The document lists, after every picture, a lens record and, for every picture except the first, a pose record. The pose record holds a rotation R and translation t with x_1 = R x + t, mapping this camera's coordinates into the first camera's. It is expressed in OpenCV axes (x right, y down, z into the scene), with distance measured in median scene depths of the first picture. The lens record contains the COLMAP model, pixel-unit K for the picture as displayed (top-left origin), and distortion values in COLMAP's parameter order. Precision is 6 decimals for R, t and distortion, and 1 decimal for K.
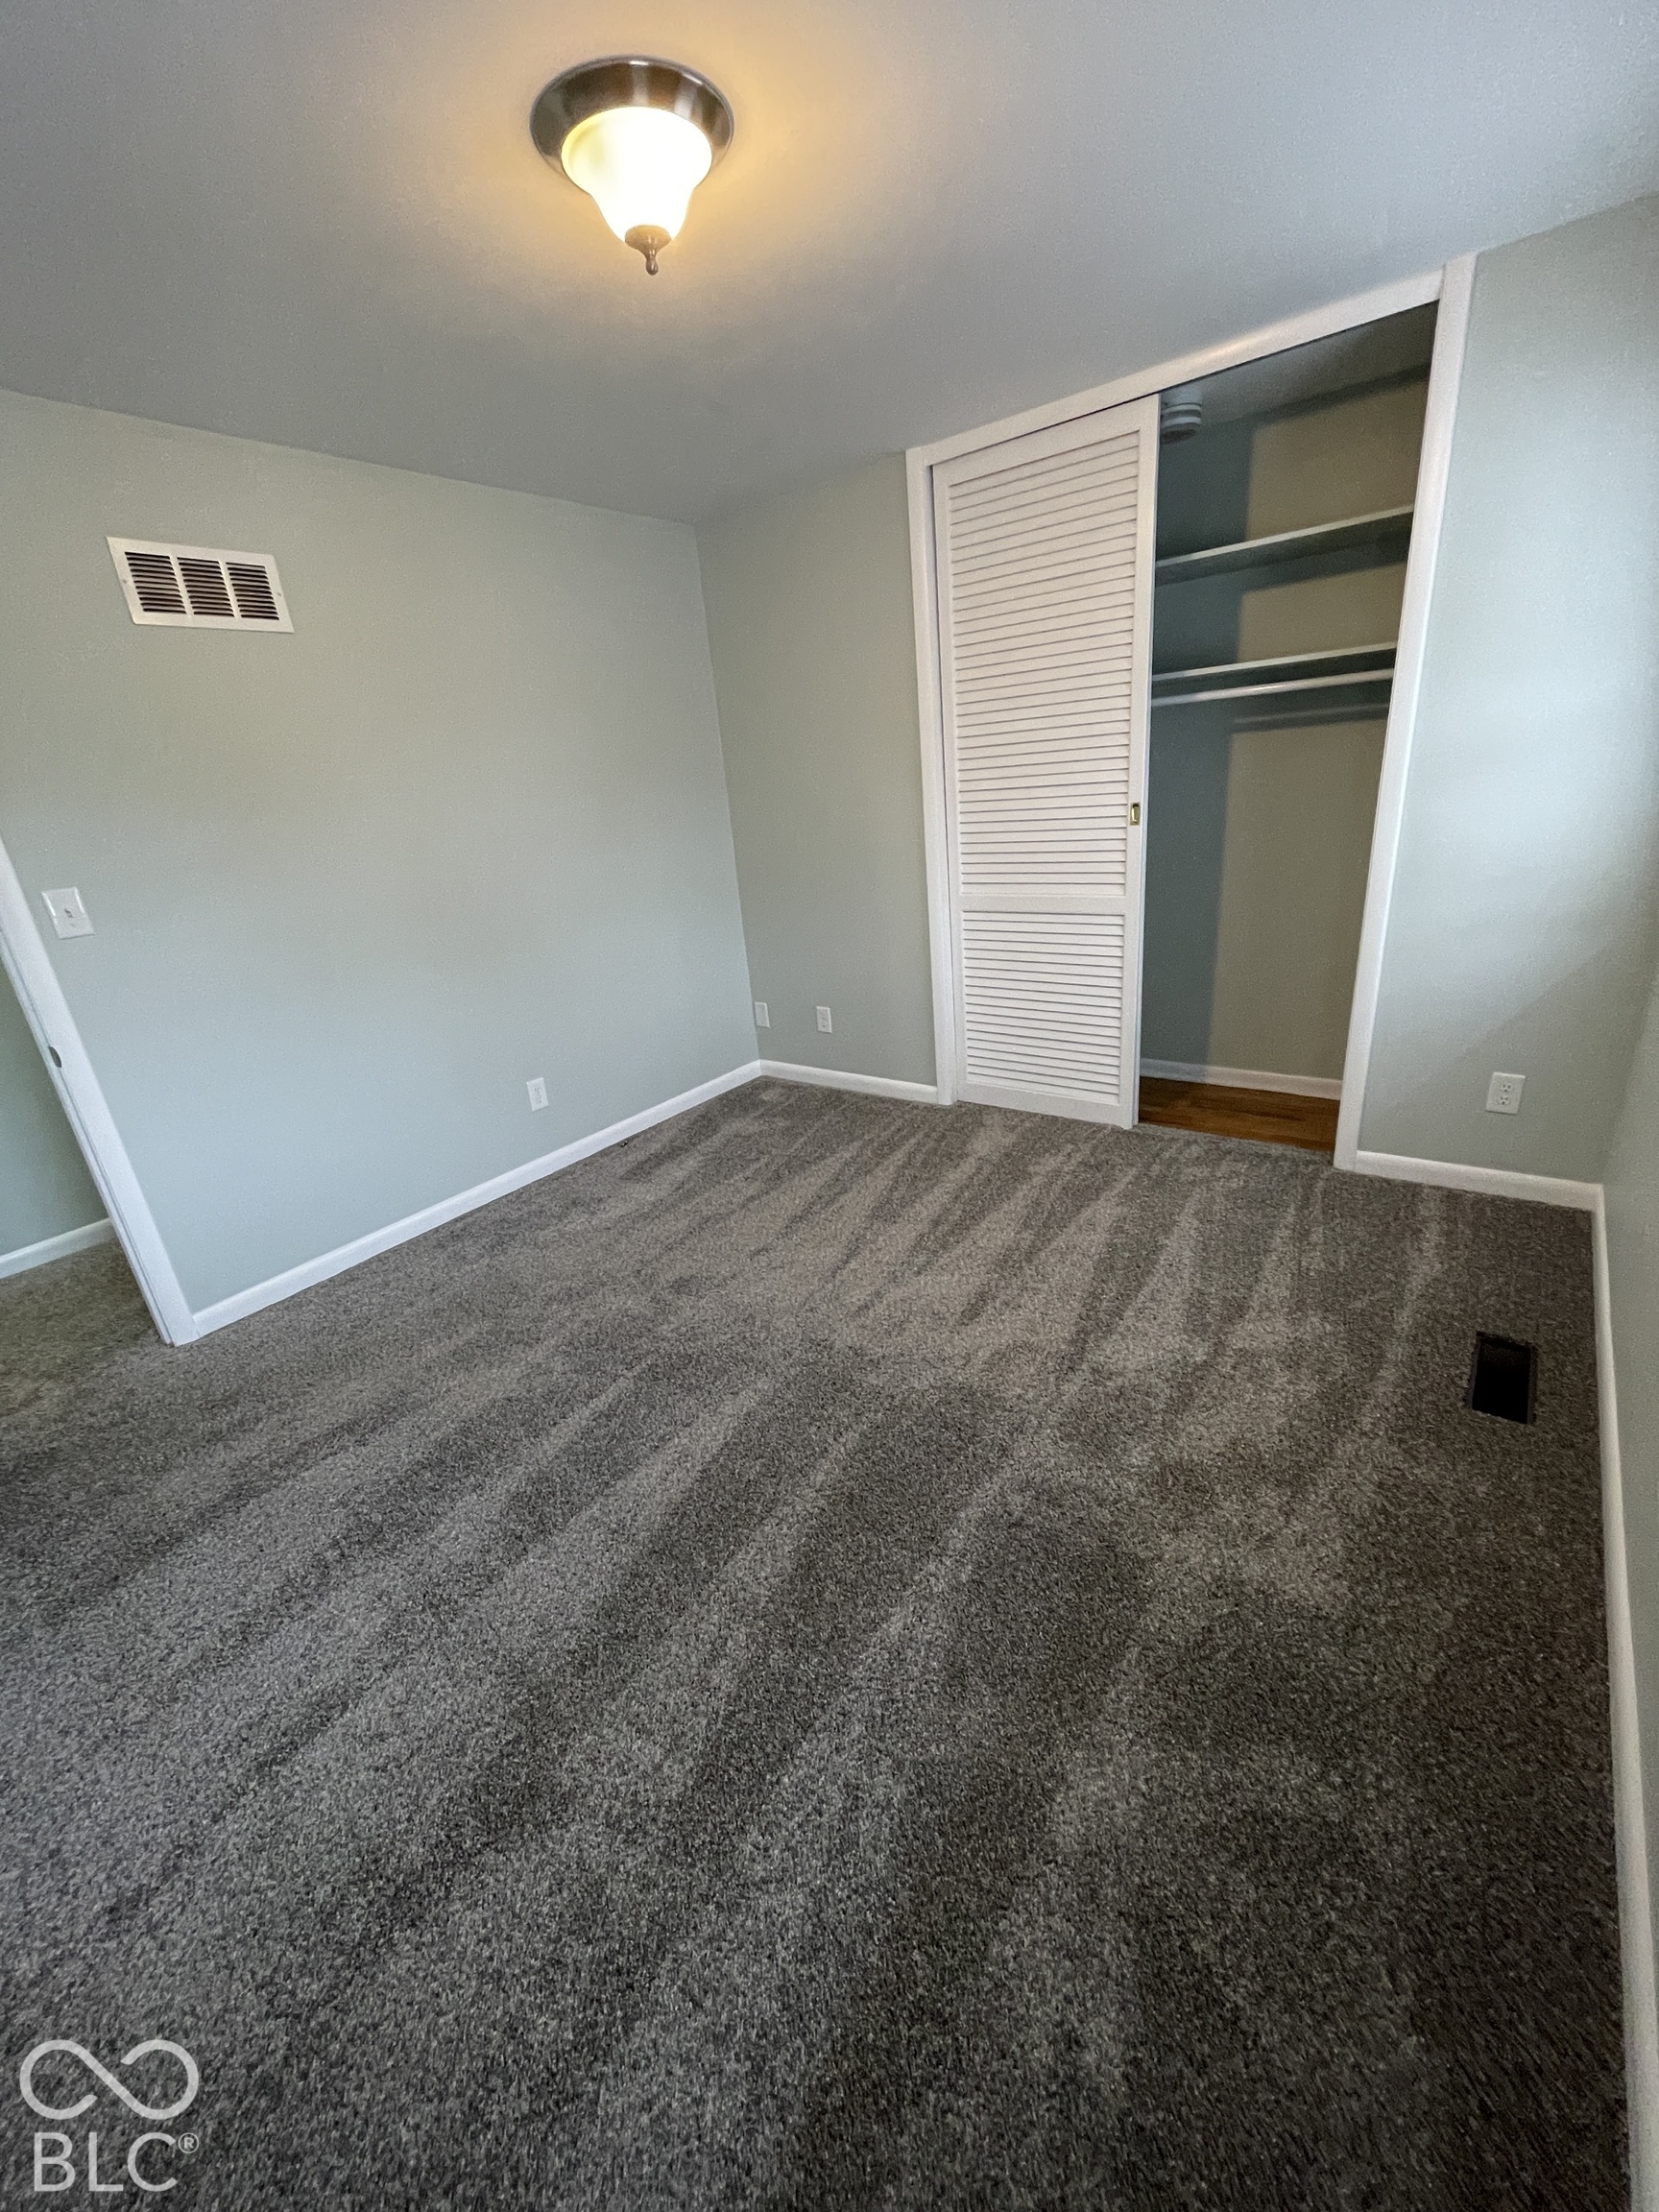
lens RADIAL K [[894.4, 0, 831.7], [0, 894.4, 1111.0], [0, 0, 1]] dist [-0.000188, -0.000915]
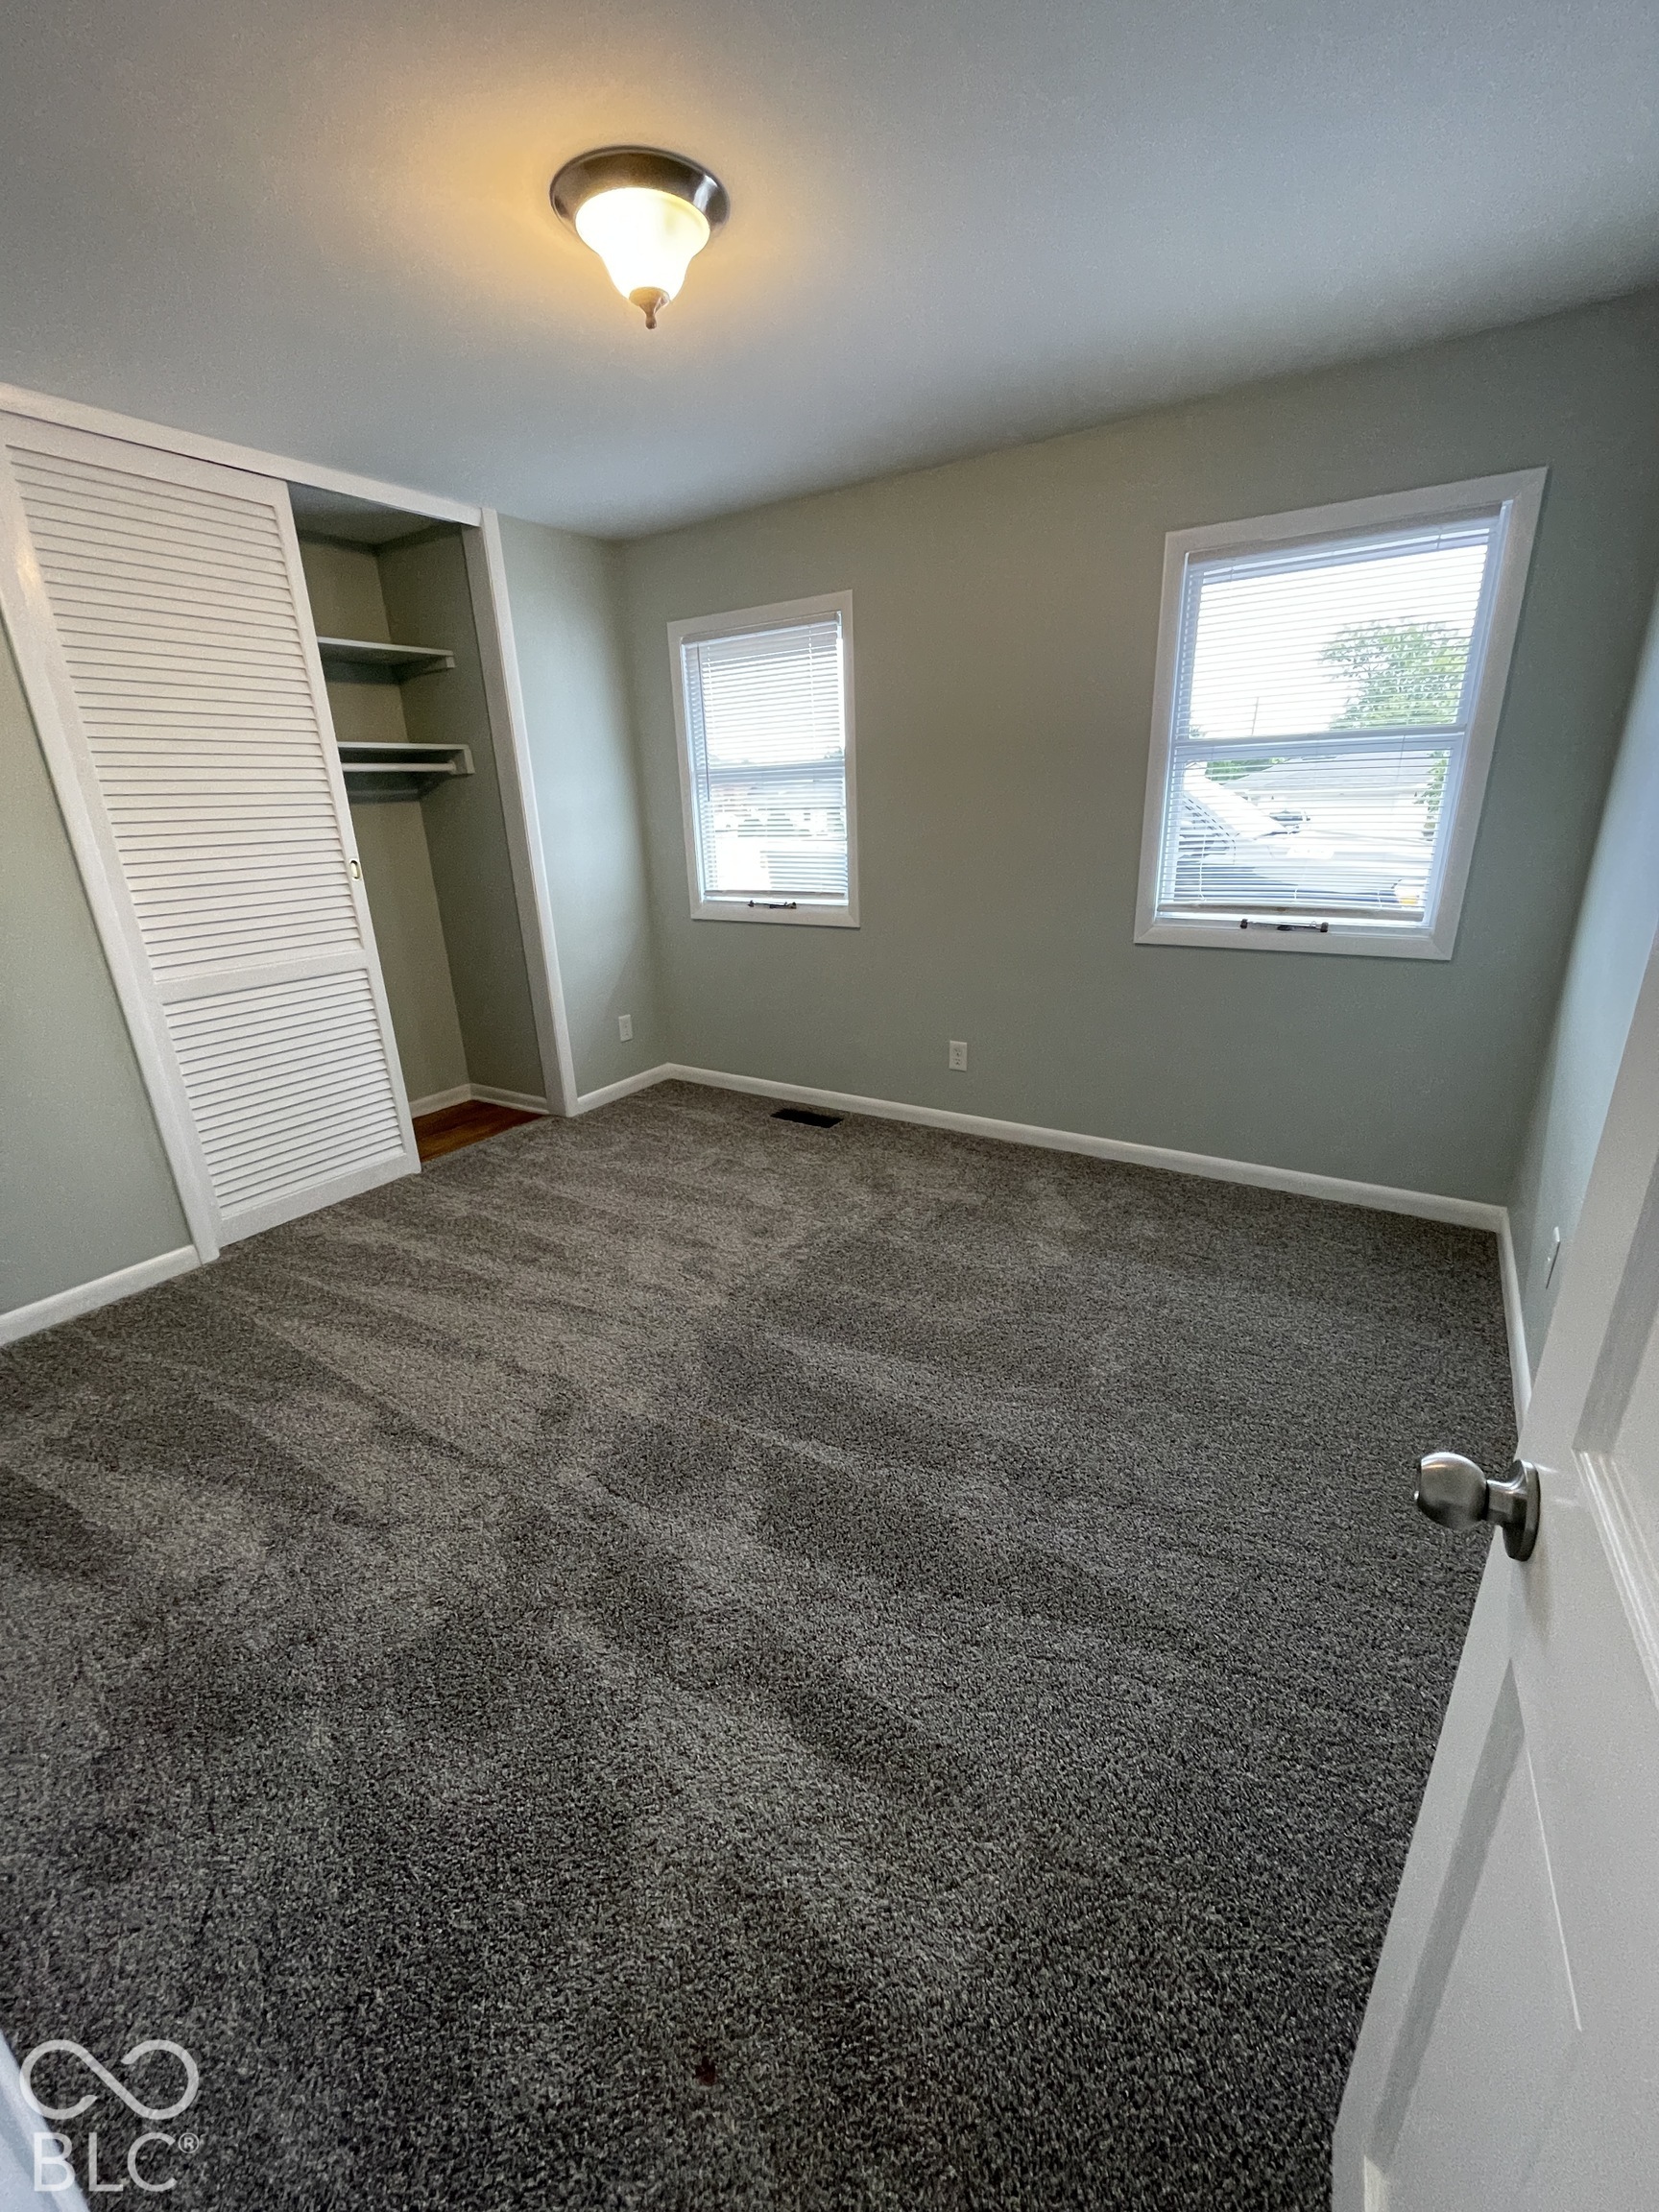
lens RADIAL K [[894.4, 0, 831.7], [0, 894.4, 1111.0], [0, 0, 1]] dist [-0.000188, -0.000915]
pose [[-0.065322, -0.248031, 0.966547, -0.709686], [0.394230, 0.883404, 0.253339, -0.121311], [-0.916687, 0.397590, 0.040075, 0.521676]]
